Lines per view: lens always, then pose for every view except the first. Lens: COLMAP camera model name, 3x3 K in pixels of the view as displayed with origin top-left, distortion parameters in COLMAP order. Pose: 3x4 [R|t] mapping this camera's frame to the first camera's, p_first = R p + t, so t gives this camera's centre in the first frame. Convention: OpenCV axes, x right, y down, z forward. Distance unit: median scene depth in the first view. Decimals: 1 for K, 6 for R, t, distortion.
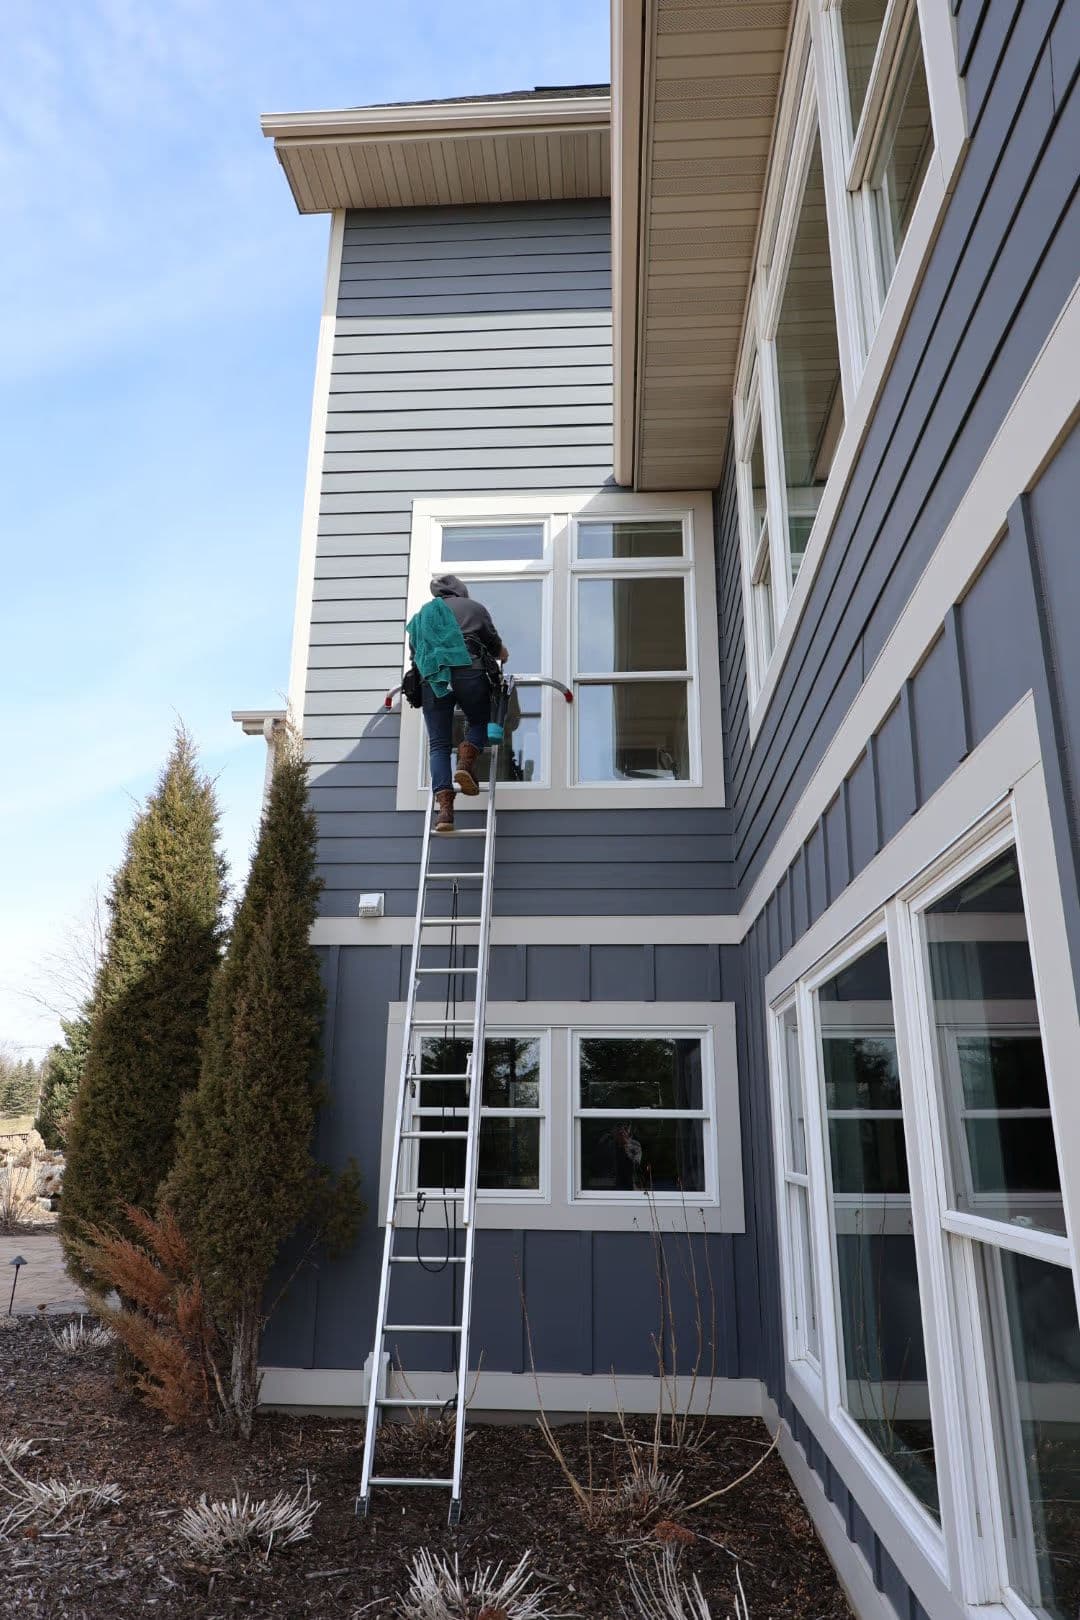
lens RADIAL K [[1074.1, 0, 541.3], [0, 1074.1, 782.8], [0, 0, 1]] dist [0.022374, -0.110616]
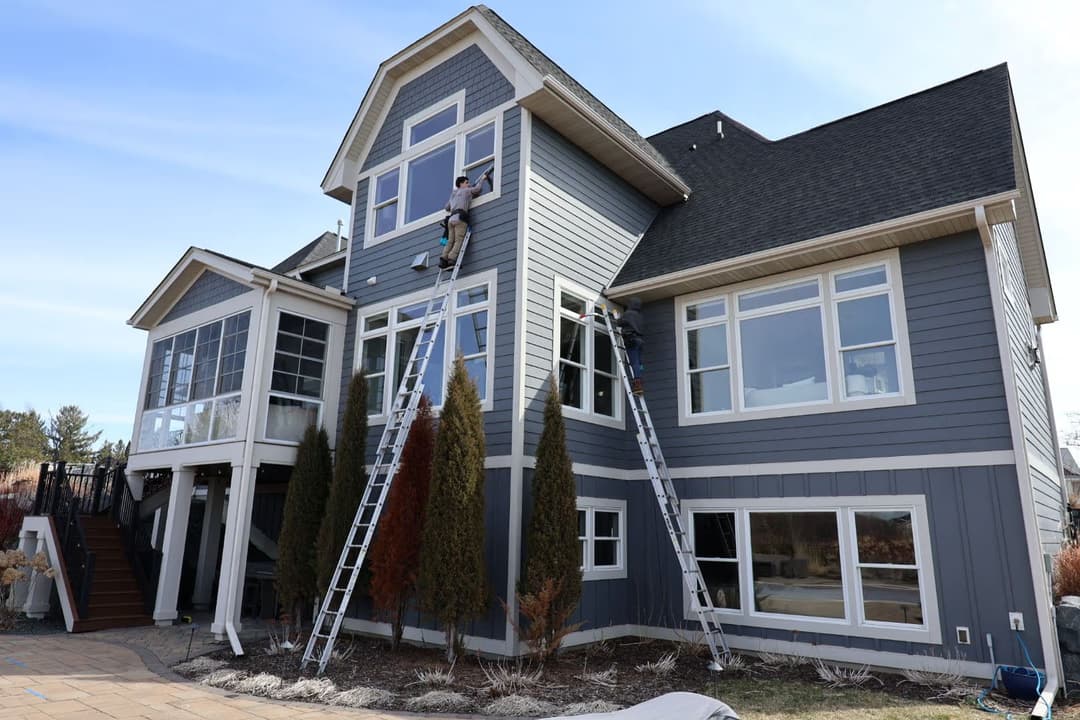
lens RADIAL K [[716.1, 0, 512.9], [0, 716.1, 358.1], [0, 0, 1]] dist [0.022374, -0.110616]
pose [[0.592404, 0.207687, 0.778411, -1.455778], [-0.262972, 0.963128, -0.056838, 0.021669], [-0.761514, -0.171029, 0.625177, 0.085378]]
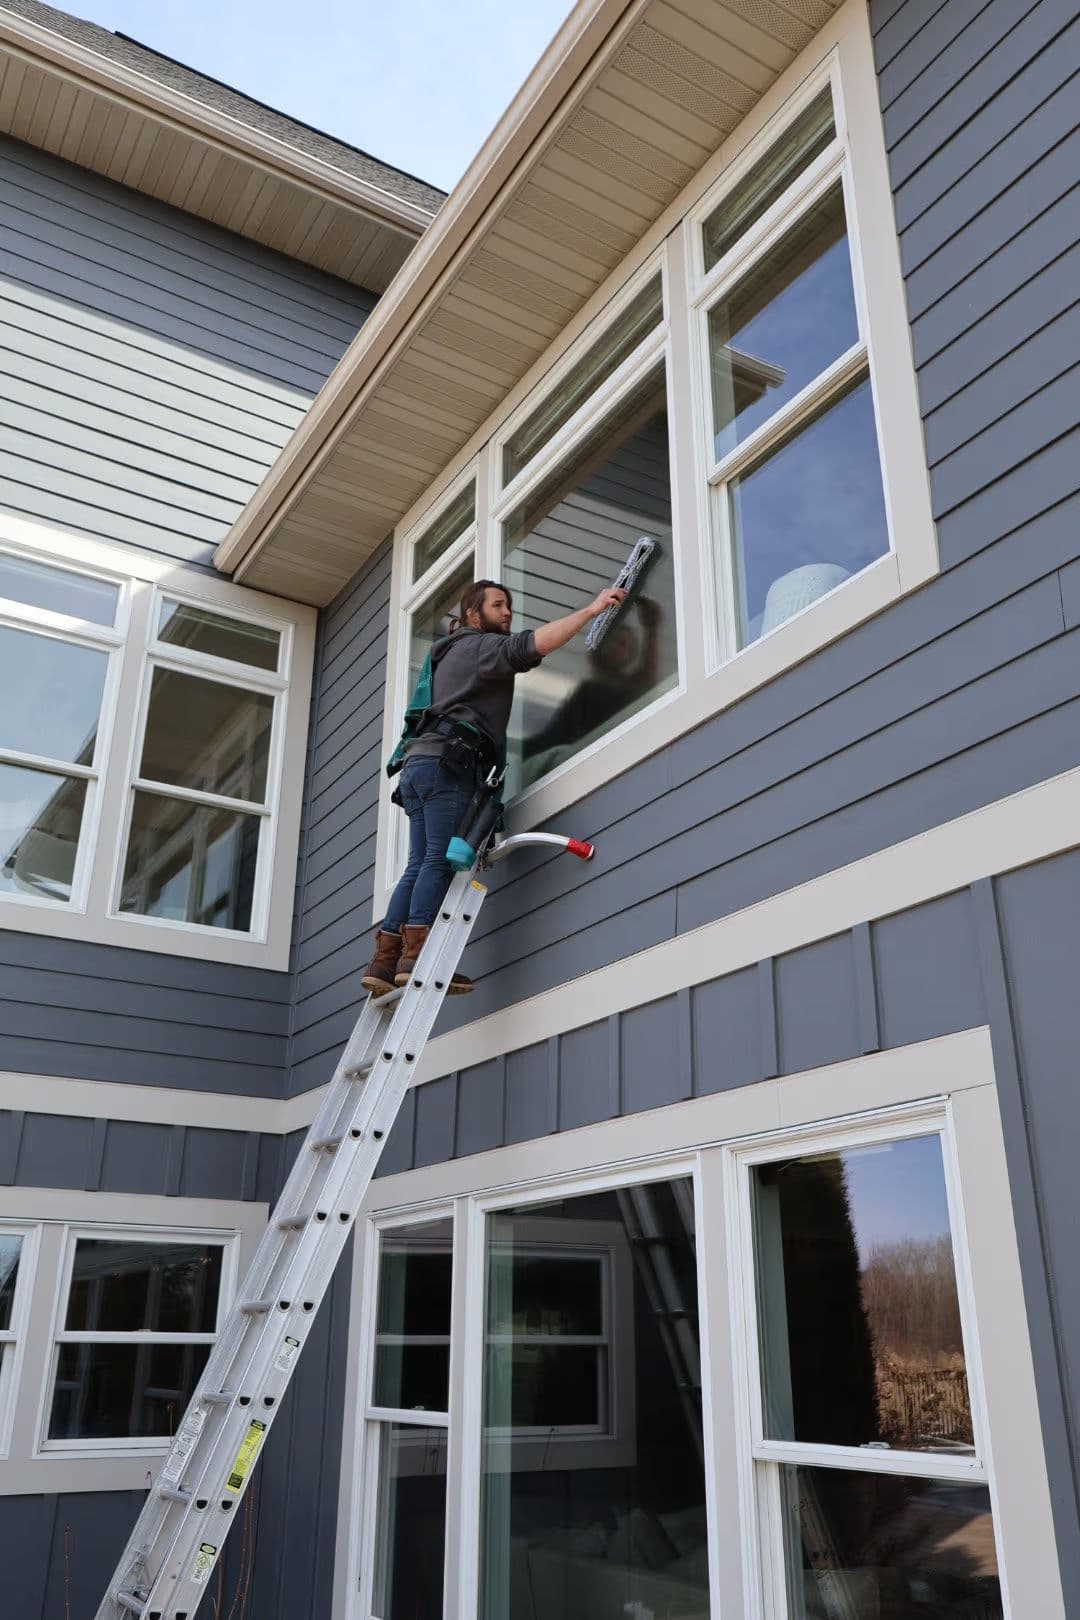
lens RADIAL K [[1306.7, 0, 540.0], [0, 1306.7, 810.0], [0, 0, 1]] dist [-0.000073, -0.002560]
pose [[0.820431, 0.217523, 0.528751, -0.239165], [-0.172110, 0.975865, -0.134409, 0.001849], [-0.545226, 0.019270, 0.838068, 0.008092]]
